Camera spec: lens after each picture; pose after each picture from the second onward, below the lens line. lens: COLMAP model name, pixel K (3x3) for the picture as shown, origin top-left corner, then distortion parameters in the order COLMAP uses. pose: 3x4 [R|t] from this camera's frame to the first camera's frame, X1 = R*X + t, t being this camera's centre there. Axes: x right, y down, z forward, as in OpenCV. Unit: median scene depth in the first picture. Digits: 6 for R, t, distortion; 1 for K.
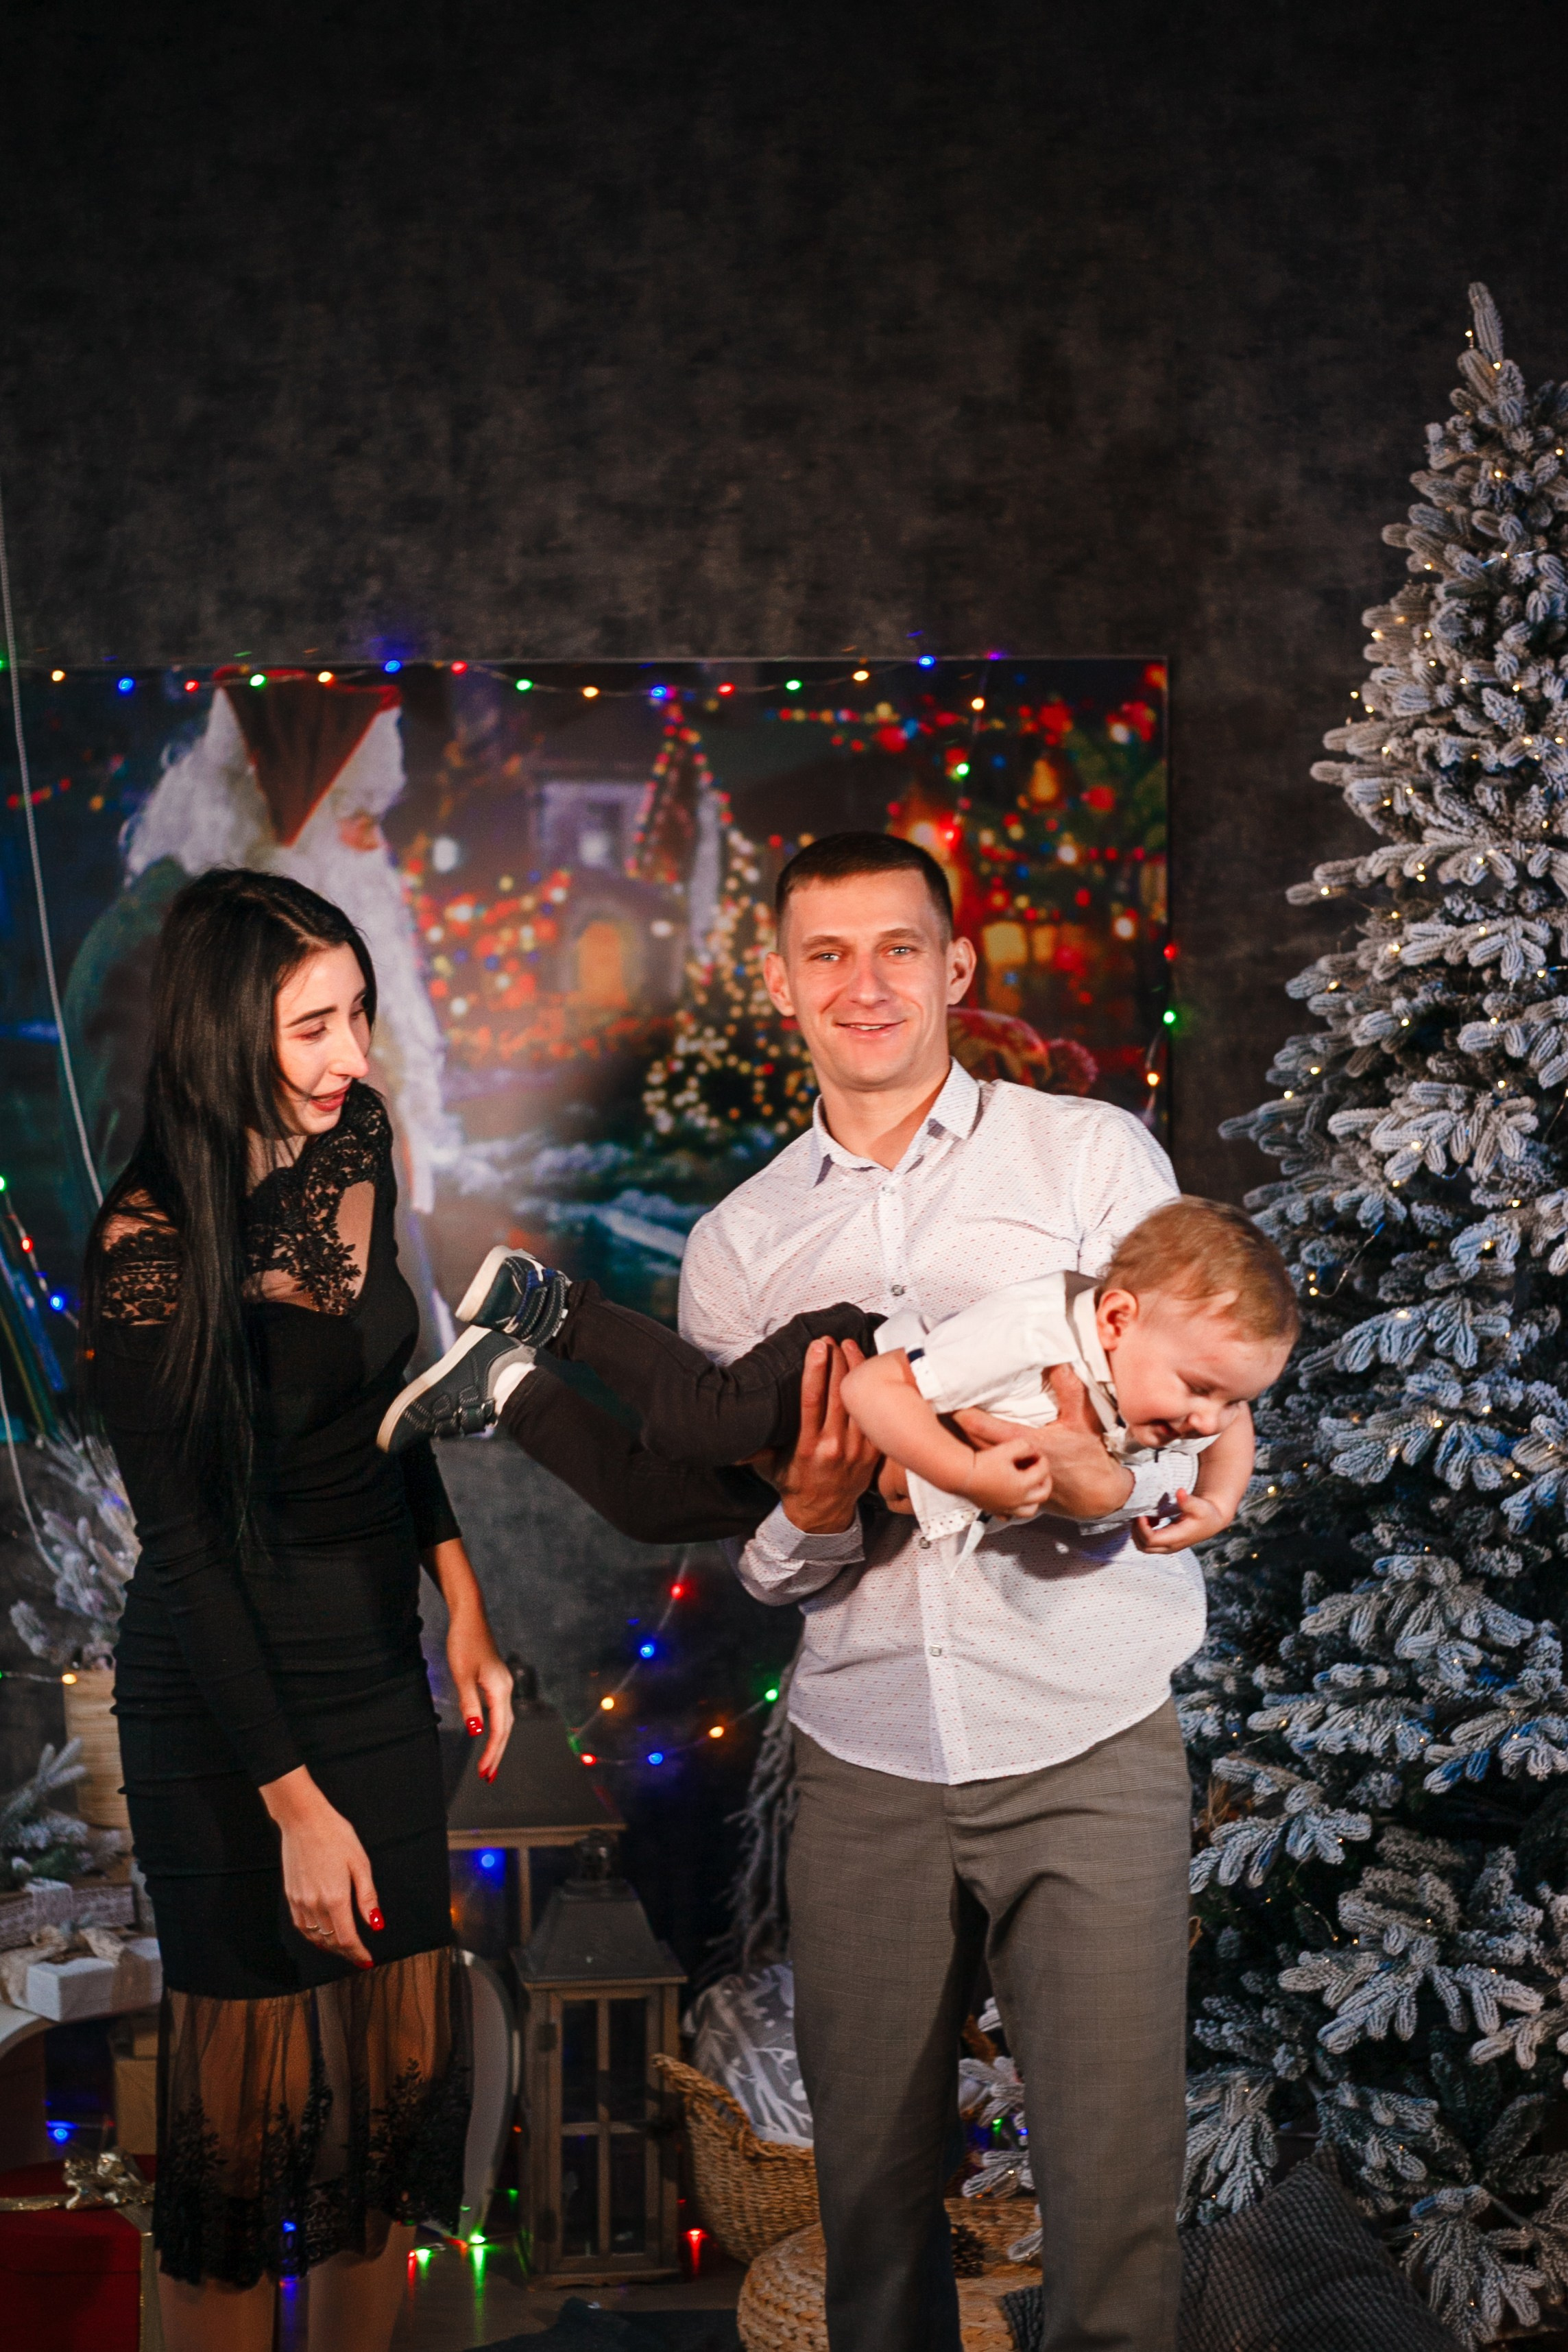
lens RADIAL K [[3774.1, 0, 808.5], [0, 3774.1, 1269.0], [0, 0, 1]] dist [-0.081220, 0.000000]
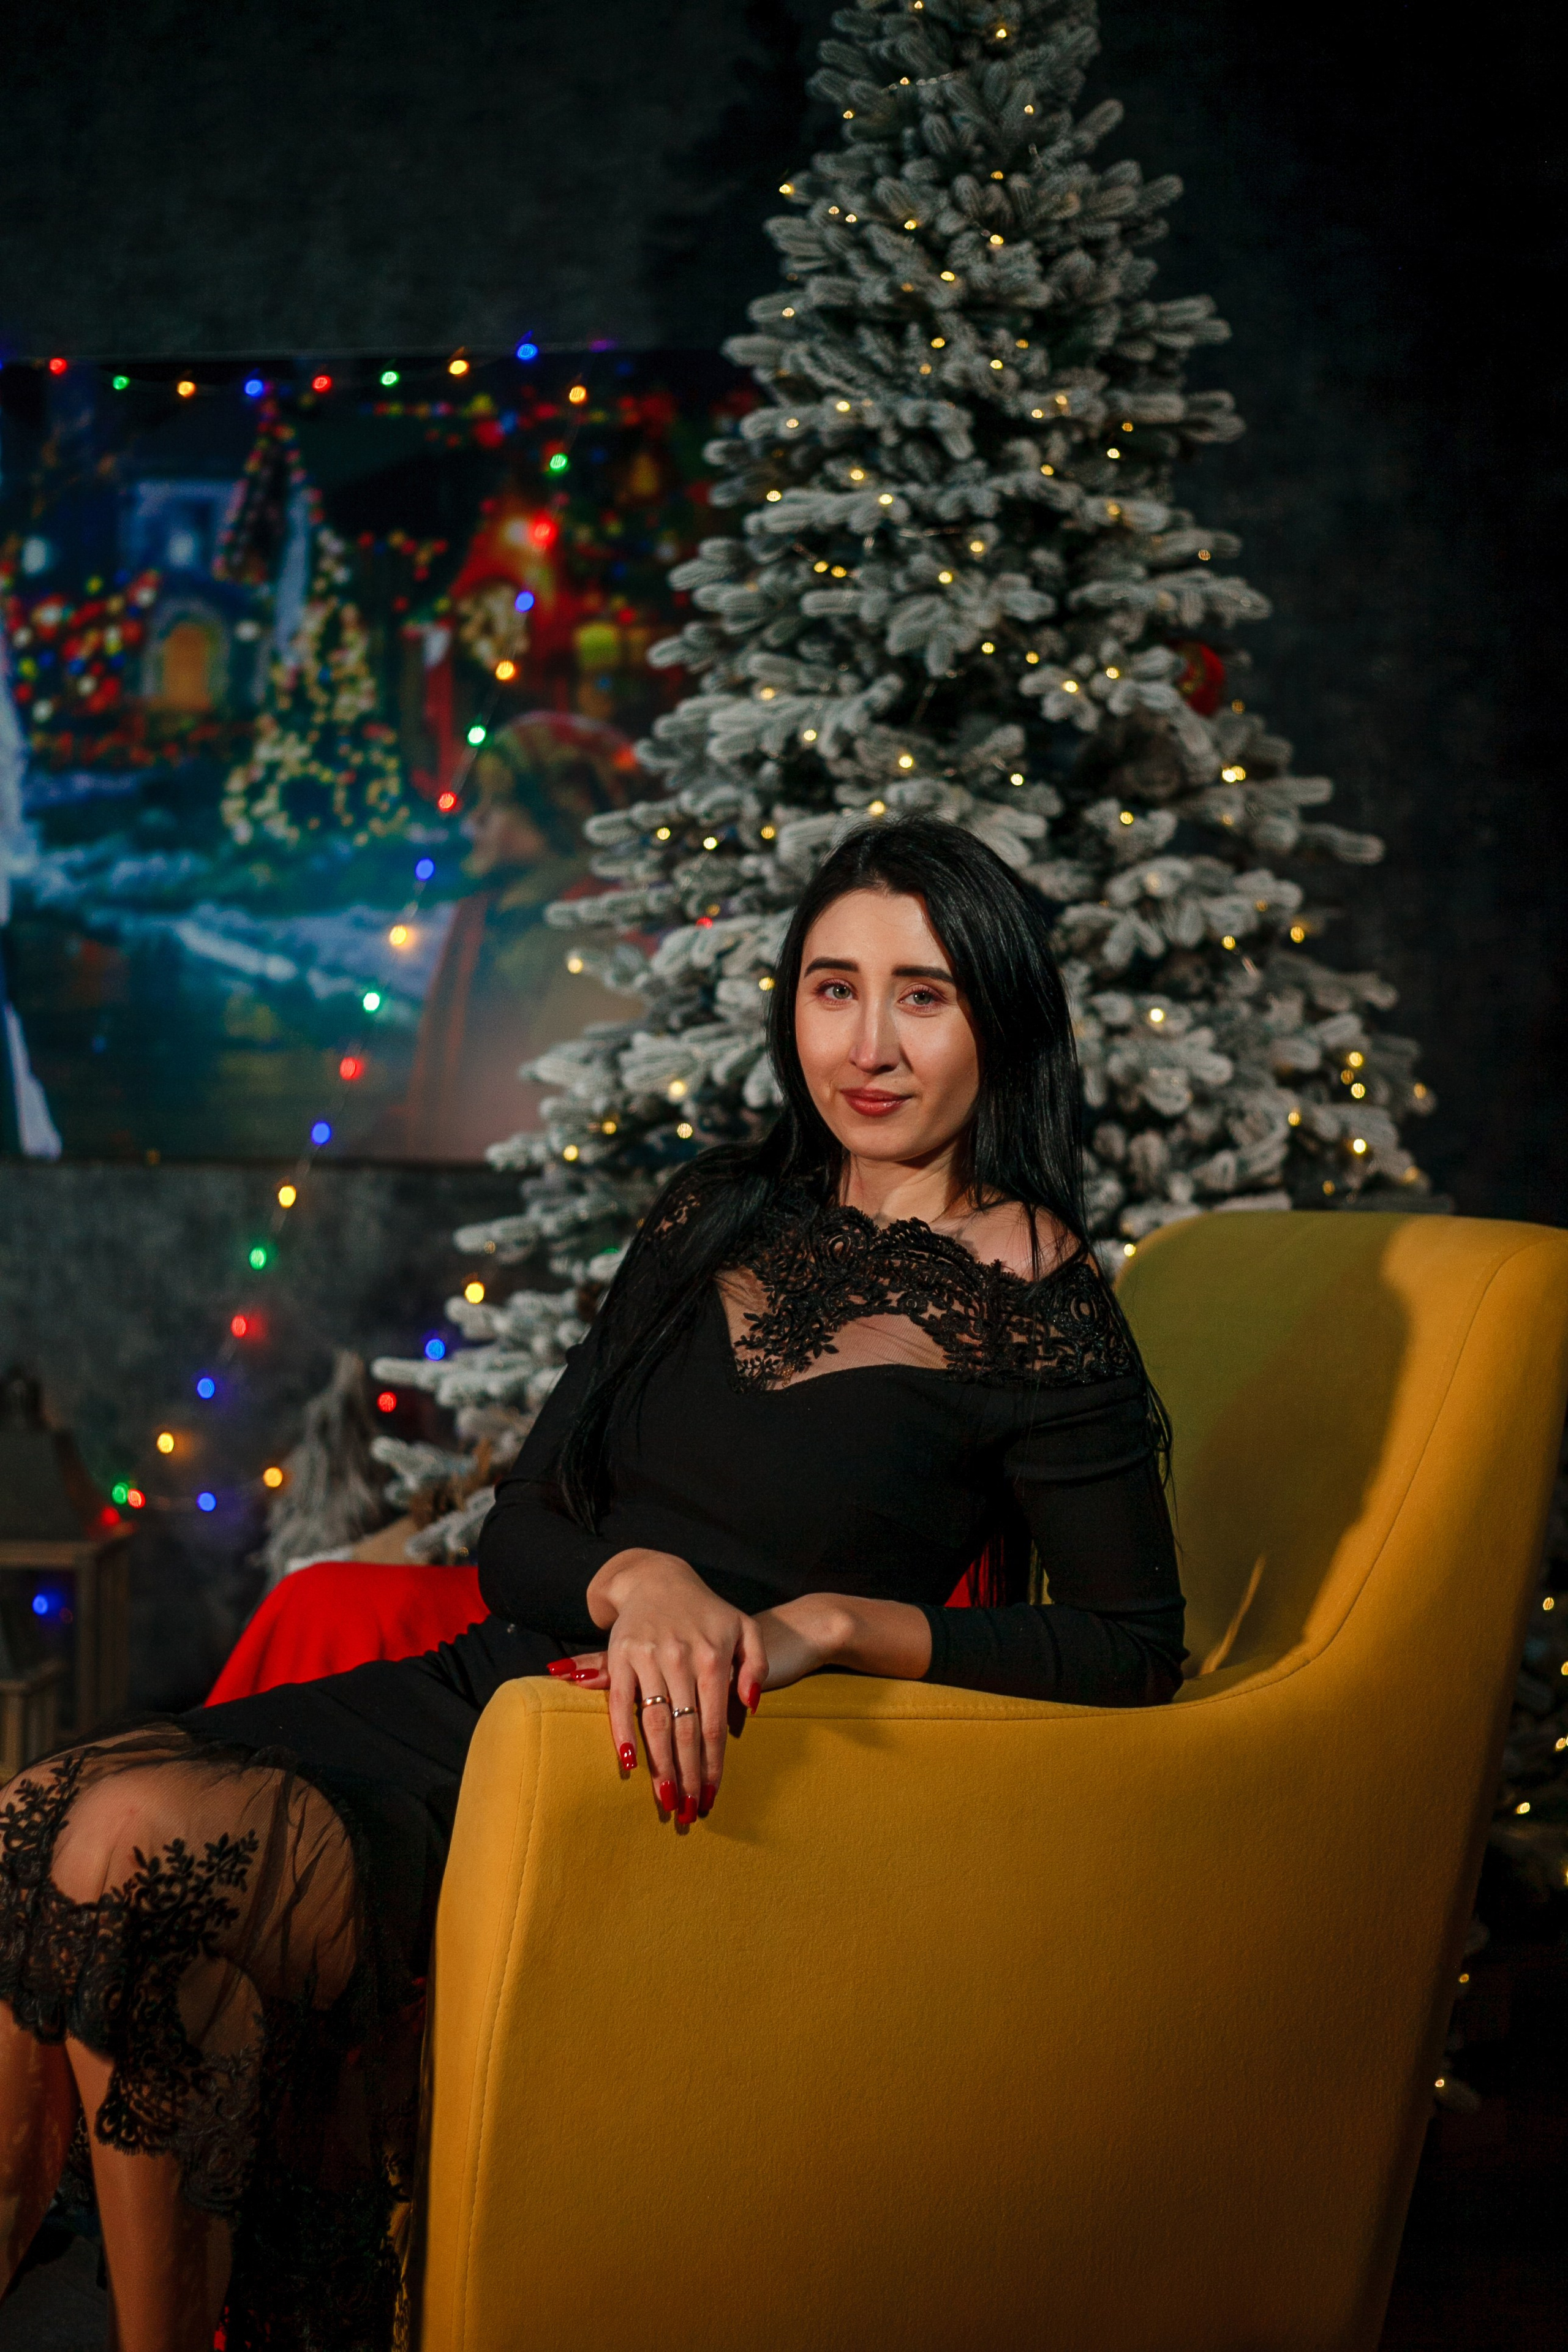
lens RADIAL K [[3363.0, 0, 766.0], [0, 3363.0, 1175.0], [0, 0, 1]] dist [-0.081472, 0.000000]
pose [[0.988046, 0.026641, -0.151843, 0.224144], [-0.035051, 0.997980, -0.052983, 0.088156], [0.150125, 0.057672, 0.986984, 0.188925]]
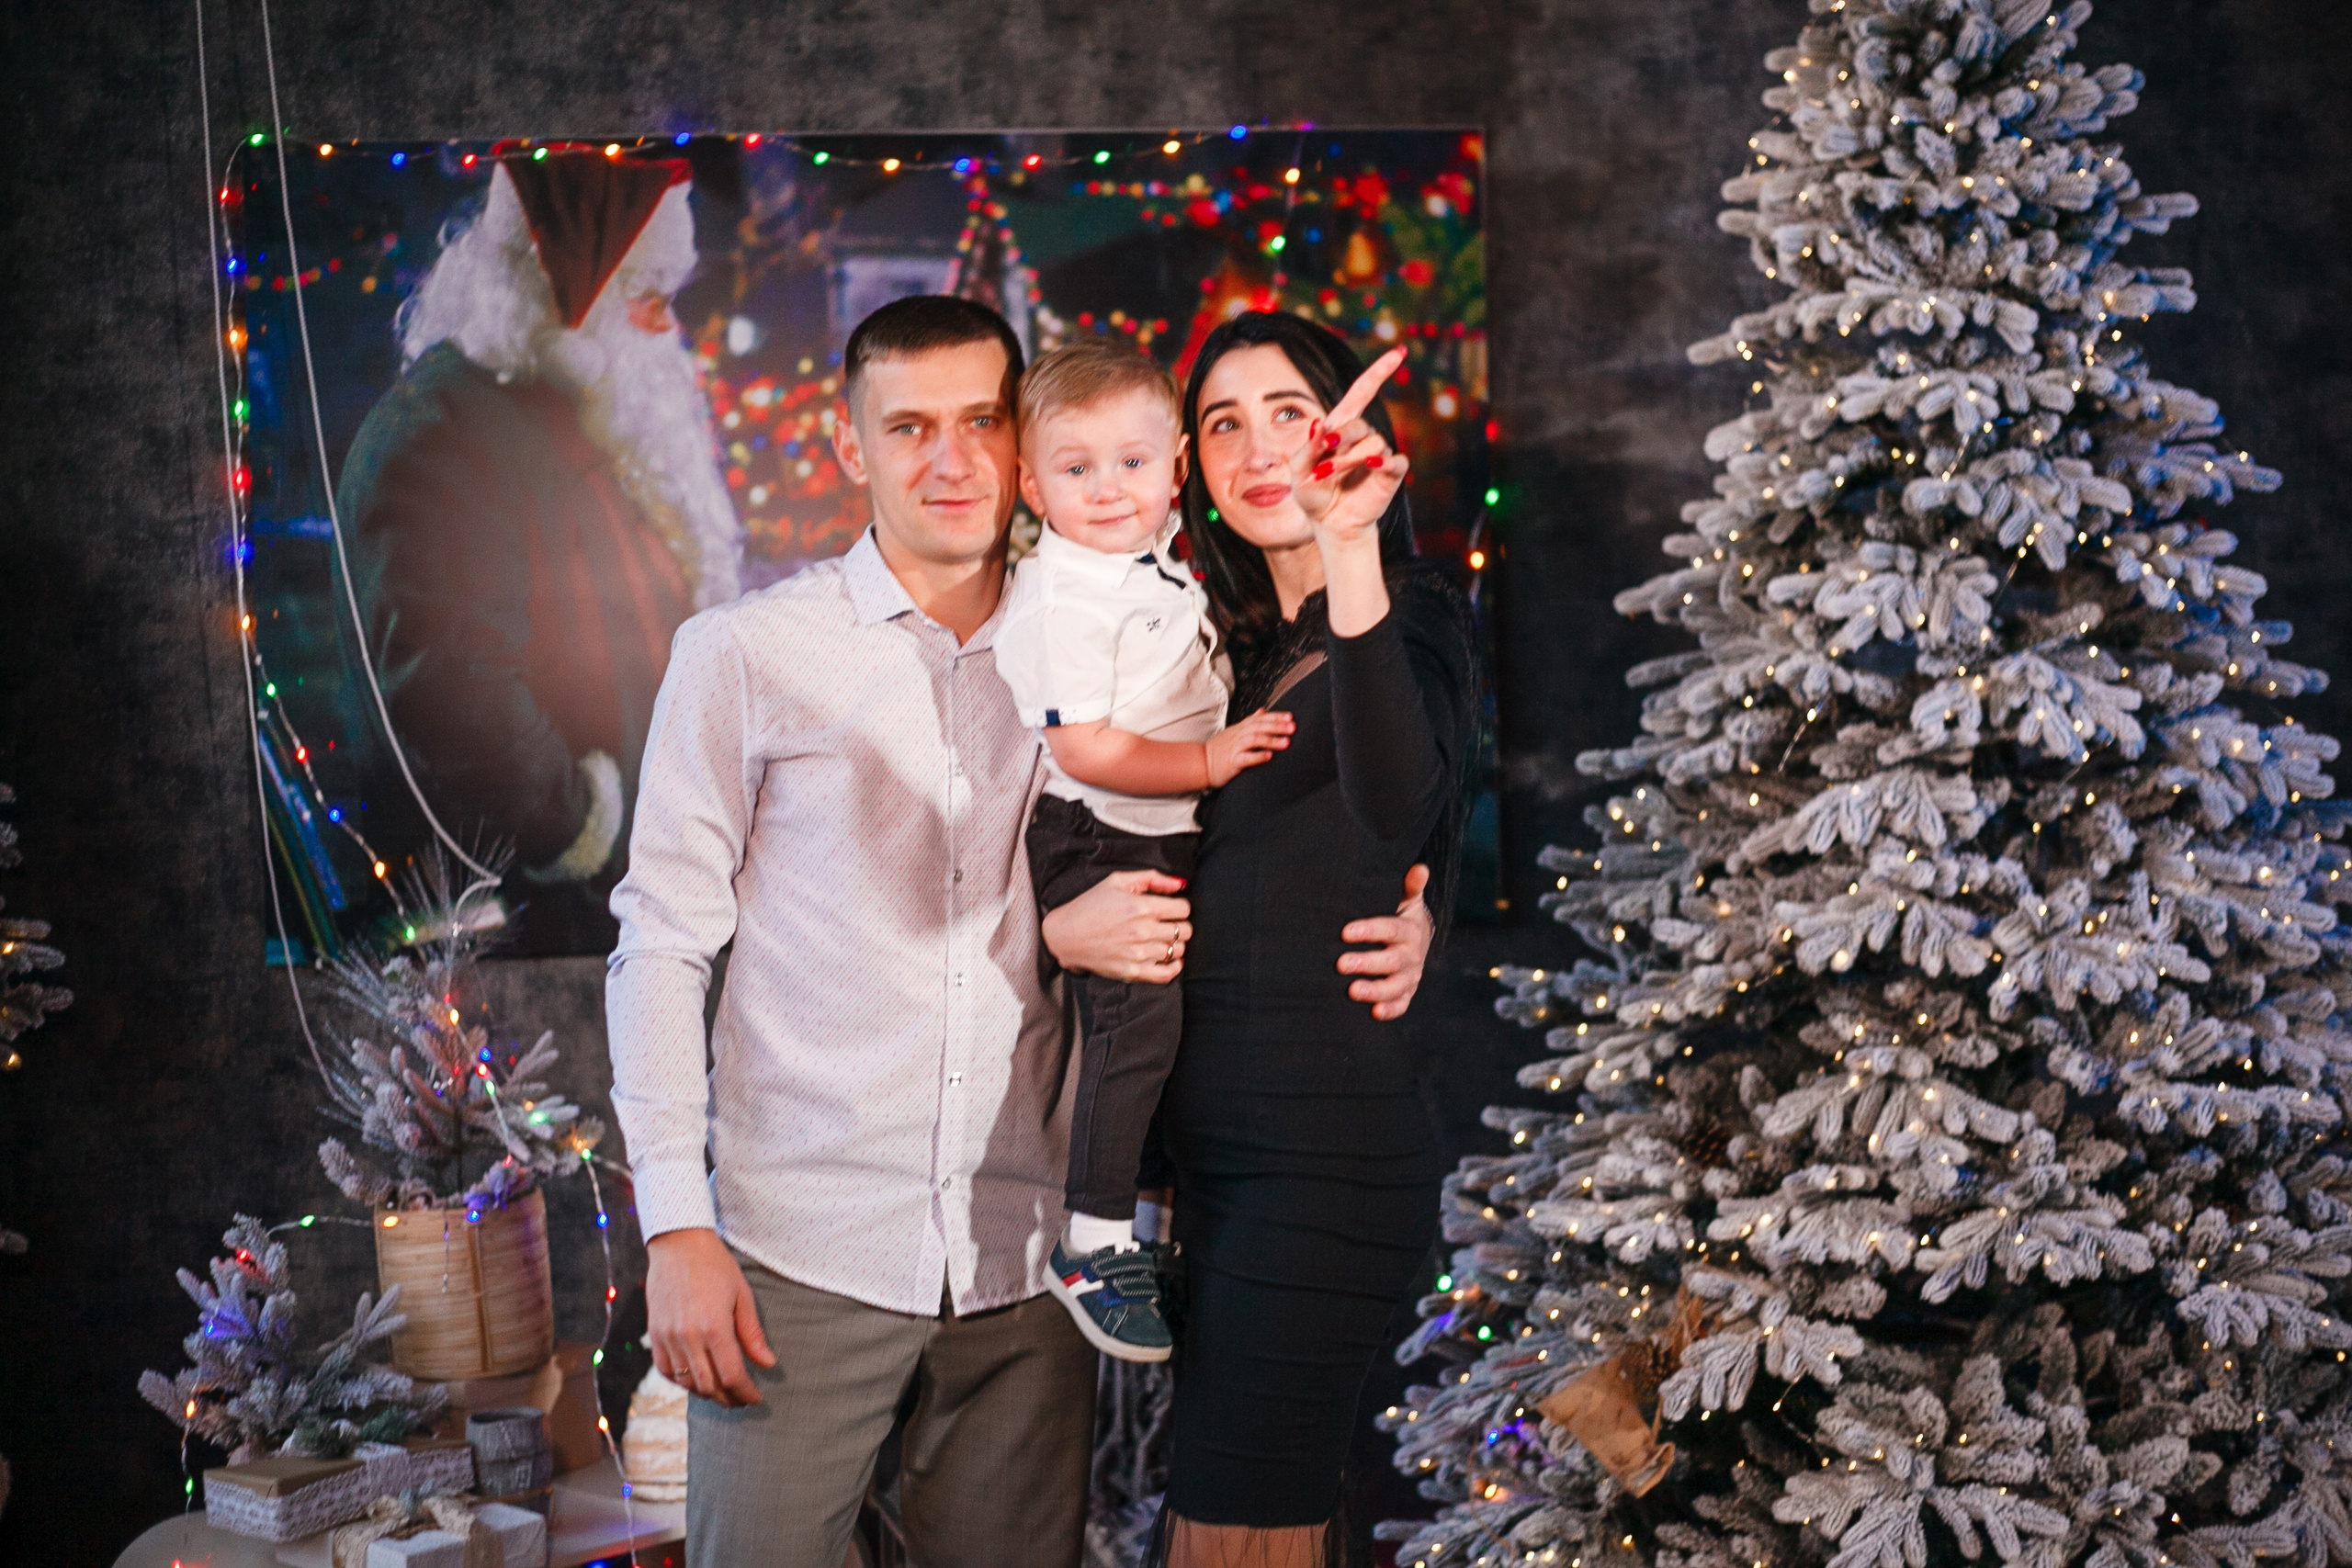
lens RADIAL K [[3362.7, 0, 1164.9], [0, 3362.7, 761.1], [0, 0, 1]] dist [-0.081472, 0.000000]
pose [[0.994818, -0.020688, 0.099547, -0.076547], [0.021358, 0.999756, -0.005672, 0.004589], [-0.099406, 0.007769, 0.995017, 0.146475]]
